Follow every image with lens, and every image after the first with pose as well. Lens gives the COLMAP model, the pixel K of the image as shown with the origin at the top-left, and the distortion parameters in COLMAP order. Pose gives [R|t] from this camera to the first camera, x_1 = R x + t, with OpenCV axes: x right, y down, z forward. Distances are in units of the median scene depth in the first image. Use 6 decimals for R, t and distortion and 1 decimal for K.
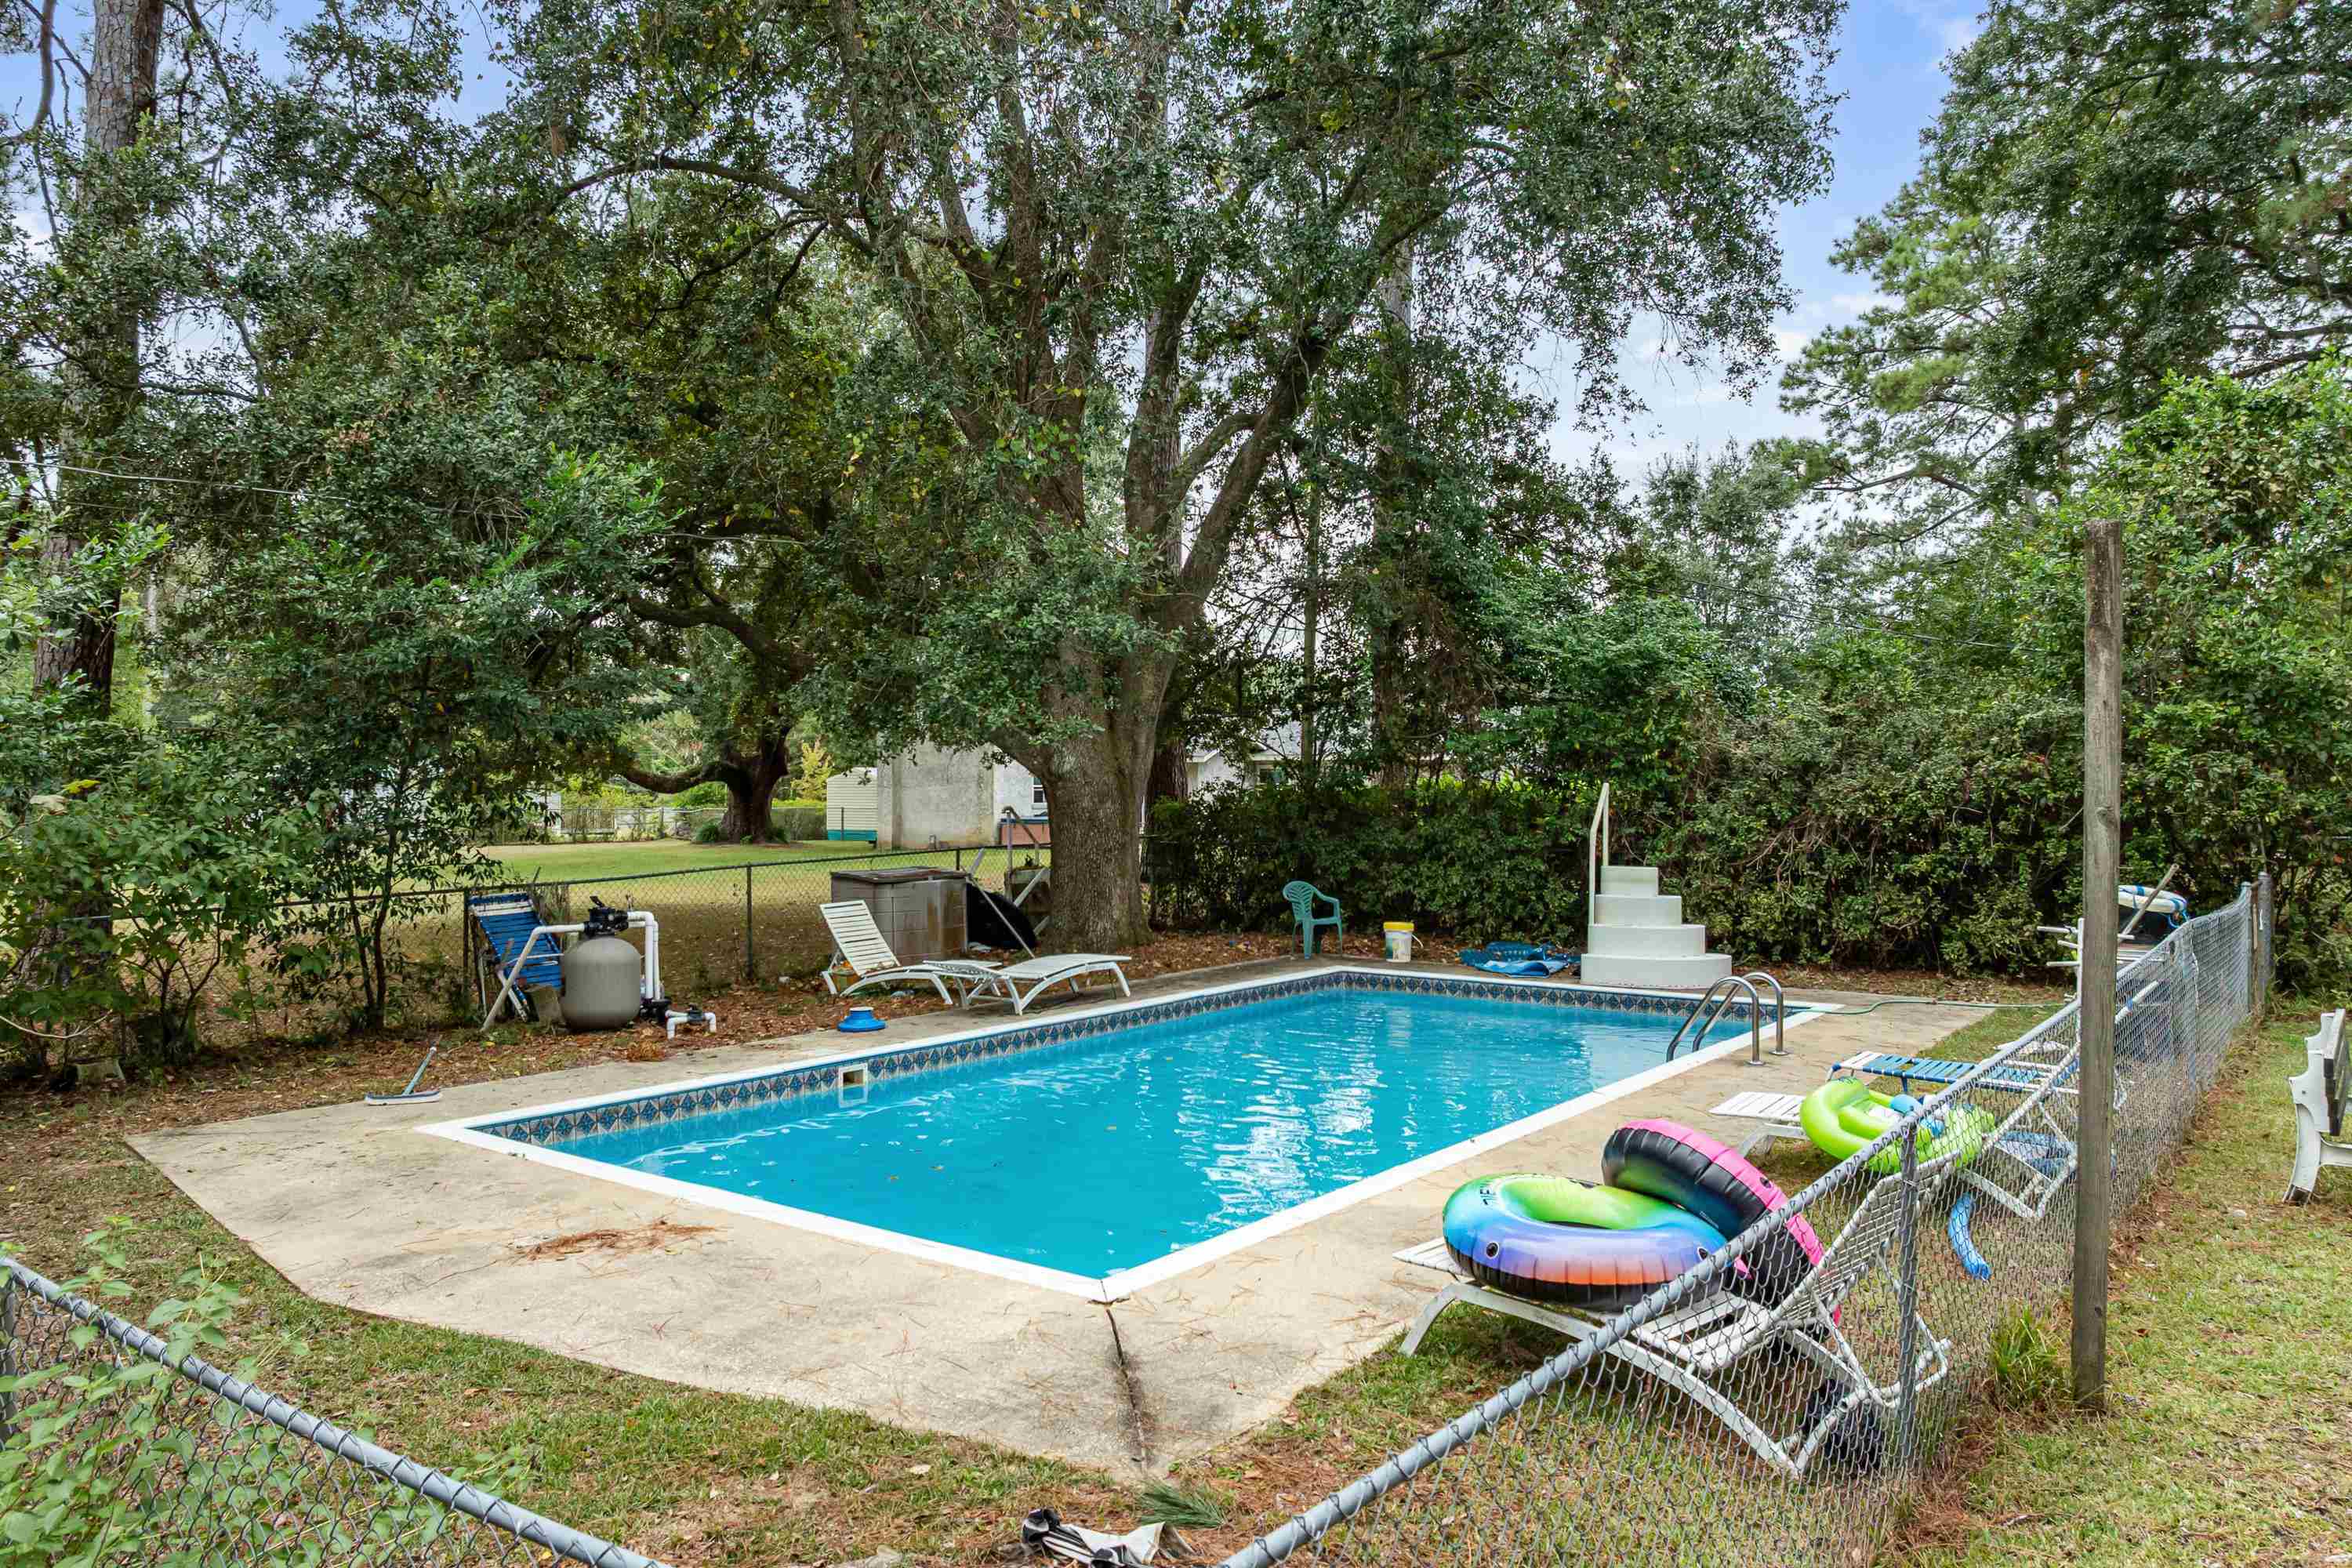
lens RADIAL K [[1660.8, 0, 1180.3], [0, 1660.8, 775.7], [0, 0, 1]] dist [-0.046729, 0.010883]
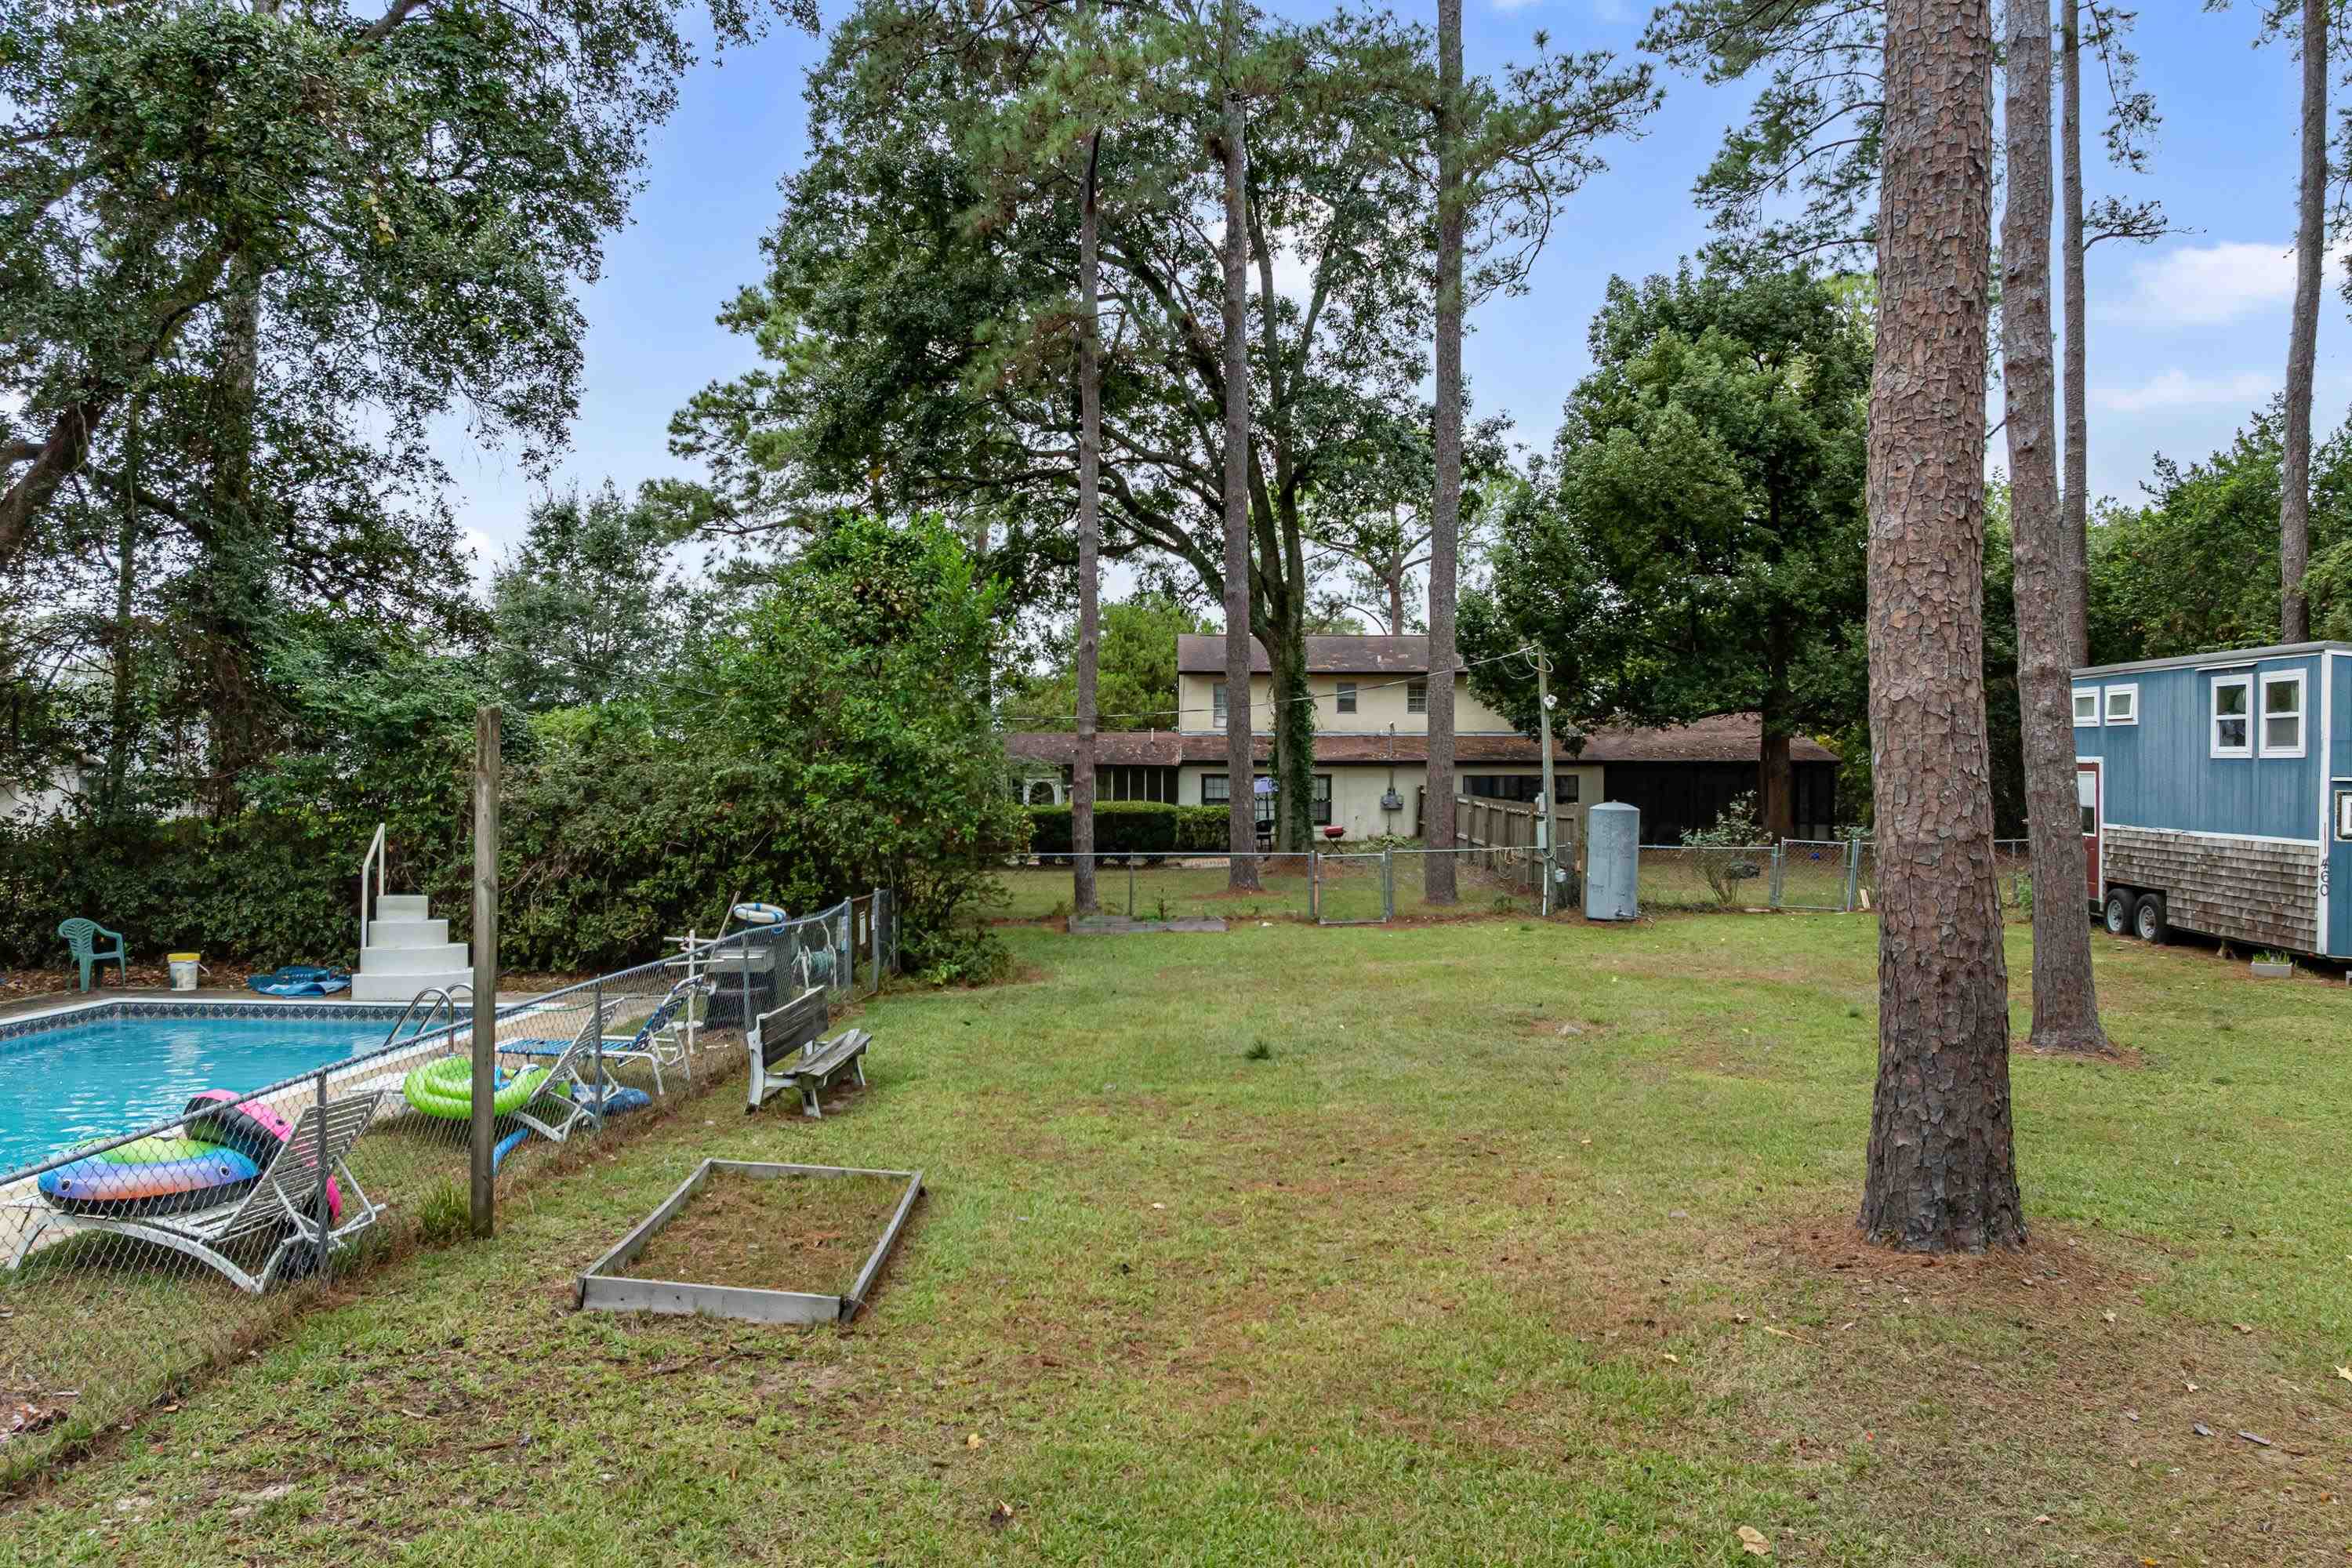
lens RADIAL K [[1667.6, 0, 1173.5], [0, 1667.6, 798.5], [0, 0, 1]] dist [-0.032695, 0.001065]
pose [[0.821206, -0.001173, 0.570631, 0.048599], [-0.004491, 0.999954, 0.008519, -0.022634], [-0.570615, -0.009559, 0.821162, -0.227509]]
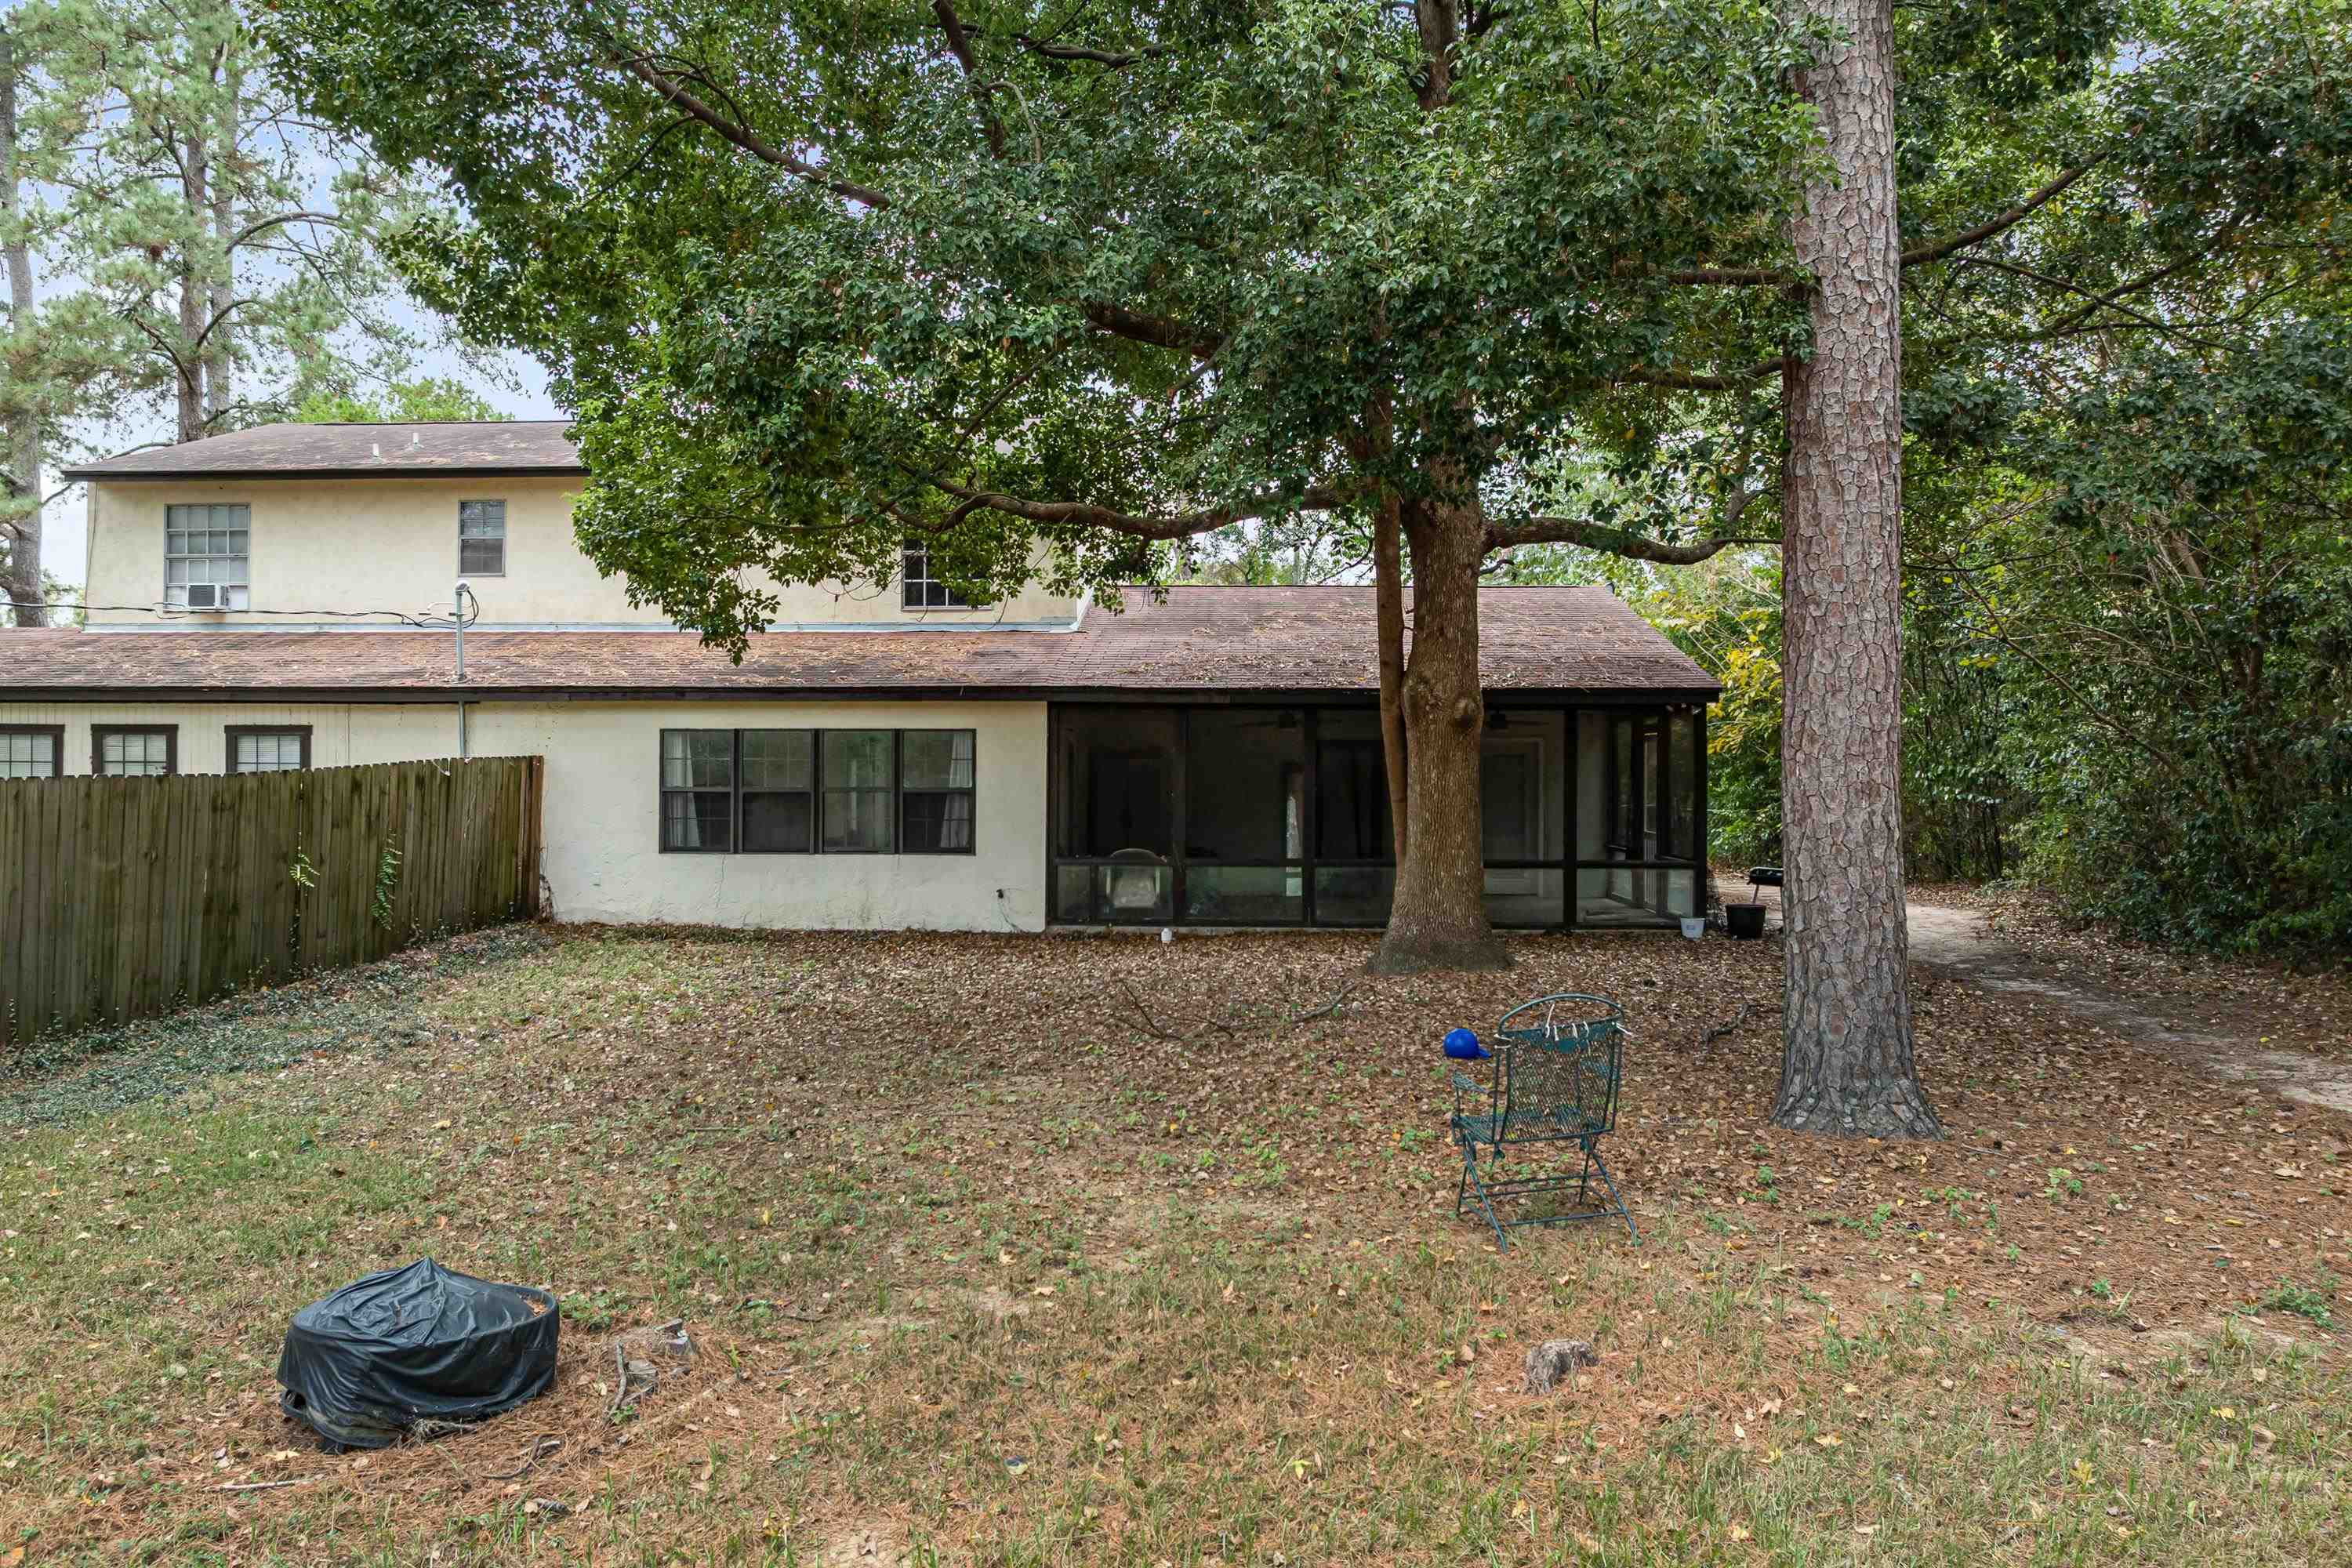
lens RADIAL K [[1660.8, 0, 1180.3], [0, 1660.8, 775.7], [0, 0, 1]] dist [-0.046729, 0.010883]
pose [[0.845639, 0.004233, 0.533738, 1.647615], [-0.007323, 0.999966, 0.003671, -0.017488], [-0.533704, -0.007013, 0.845642, 0.698694]]
